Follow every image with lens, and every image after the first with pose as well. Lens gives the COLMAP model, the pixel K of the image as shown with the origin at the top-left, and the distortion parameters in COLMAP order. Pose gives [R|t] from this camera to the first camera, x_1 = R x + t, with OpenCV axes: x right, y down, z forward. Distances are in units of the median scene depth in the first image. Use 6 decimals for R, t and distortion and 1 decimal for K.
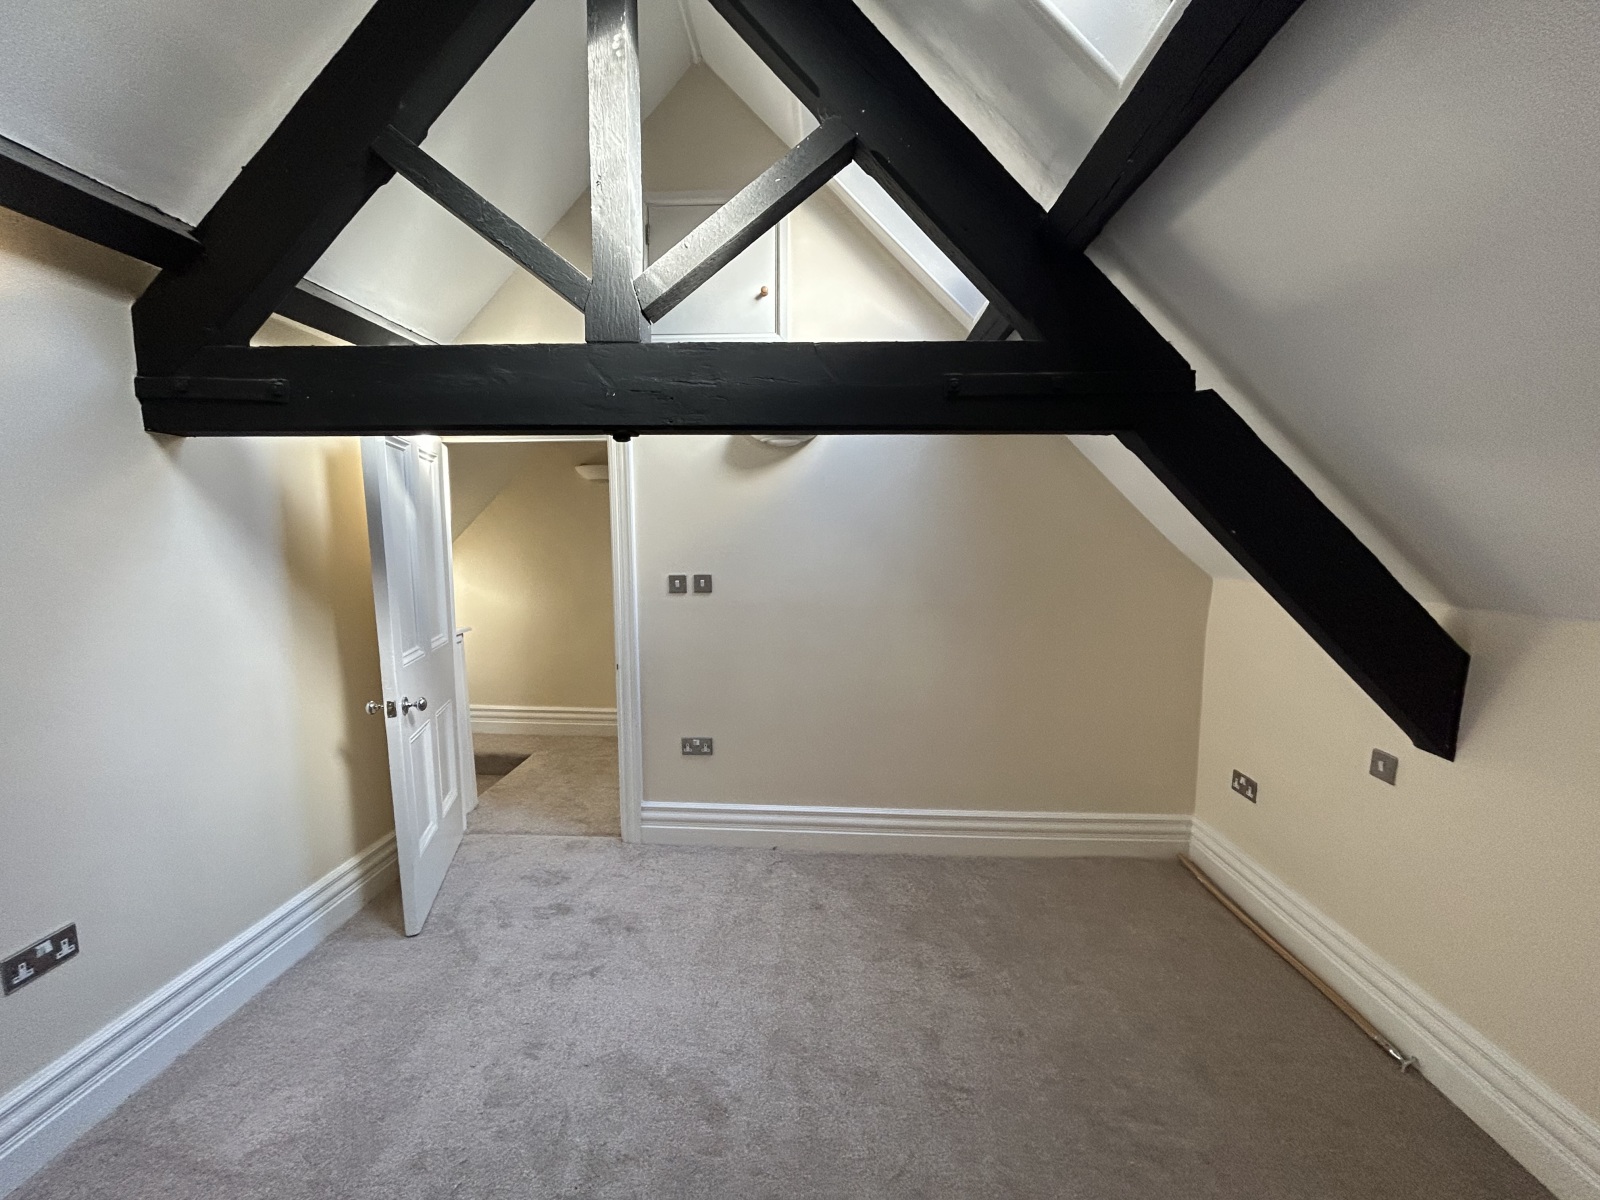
lens RADIAL K [[645.4, 0, 789.8], [0, 645.4, 597.8], [0, 0, 1]] dist [-0.001480, -0.000429]
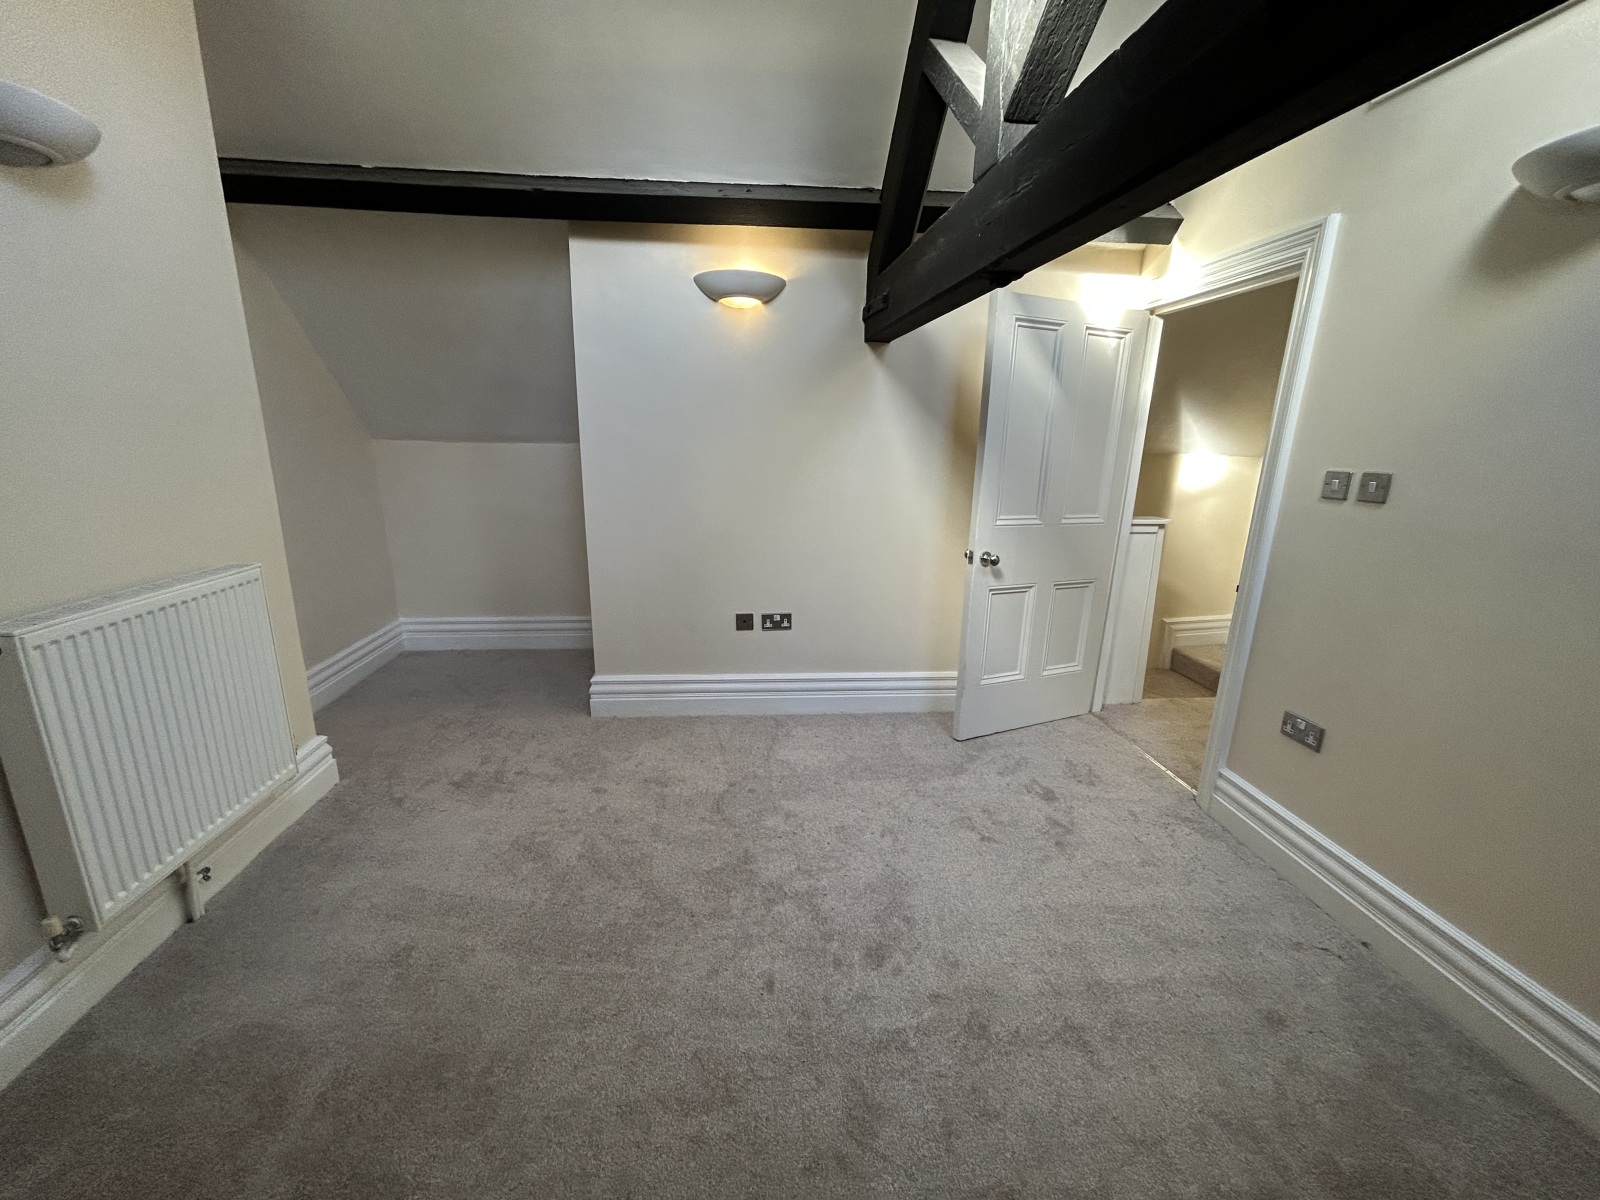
lens RADIAL K [[645.4, 0, 785.4], [0, 645.4, 597.1], [0, 0, 1]] dist [-0.001480, -0.000429]
pose [[0.141579, 0.250562, -0.957692, 0.474947], [-0.119252, 0.964709, 0.234769, 0.000869], [0.982718, 0.080968, 0.166462, 0.416591]]
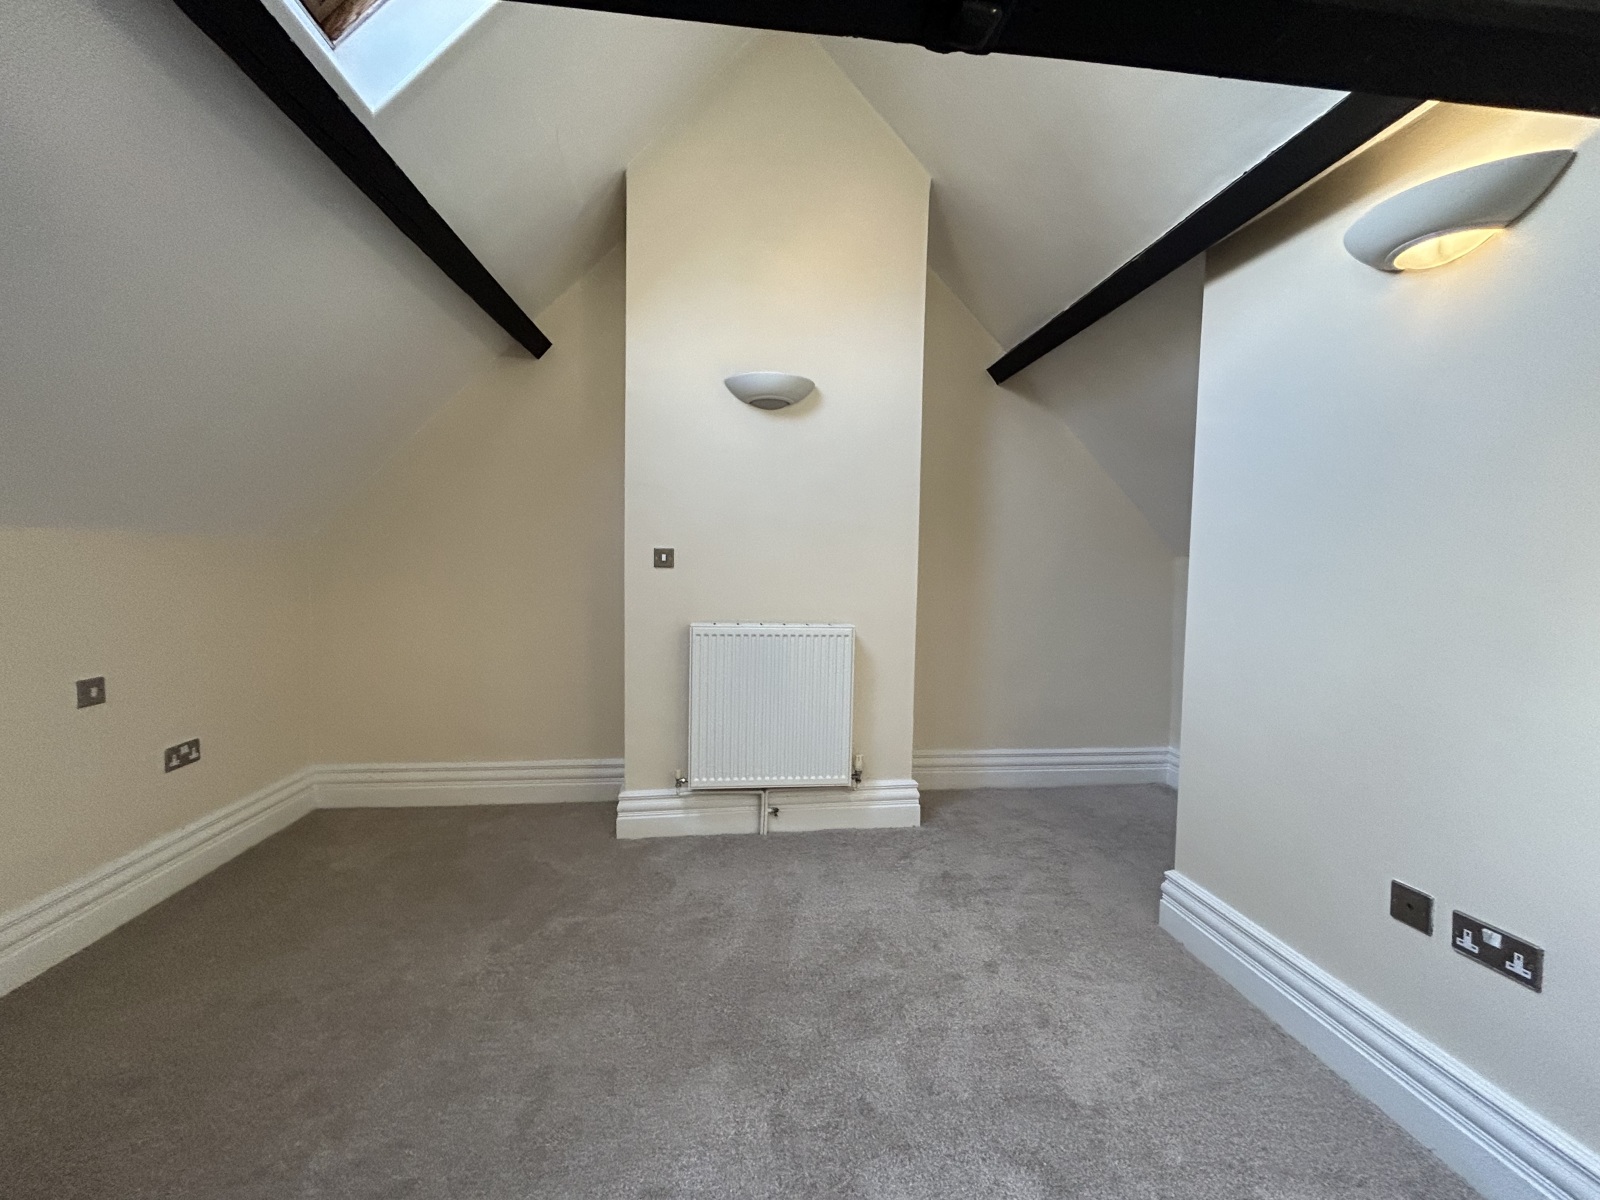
lens RADIAL K [[645.4, 0, 787.2], [0, 645.4, 597.9], [0, 0, 1]] dist [-0.001480, -0.000429]
pose [[-0.987191, -0.000768, -0.159544, -0.079680], [-0.025558, 0.987836, 0.153383, 0.005202], [0.157486, 0.155496, -0.975202, 0.974716]]
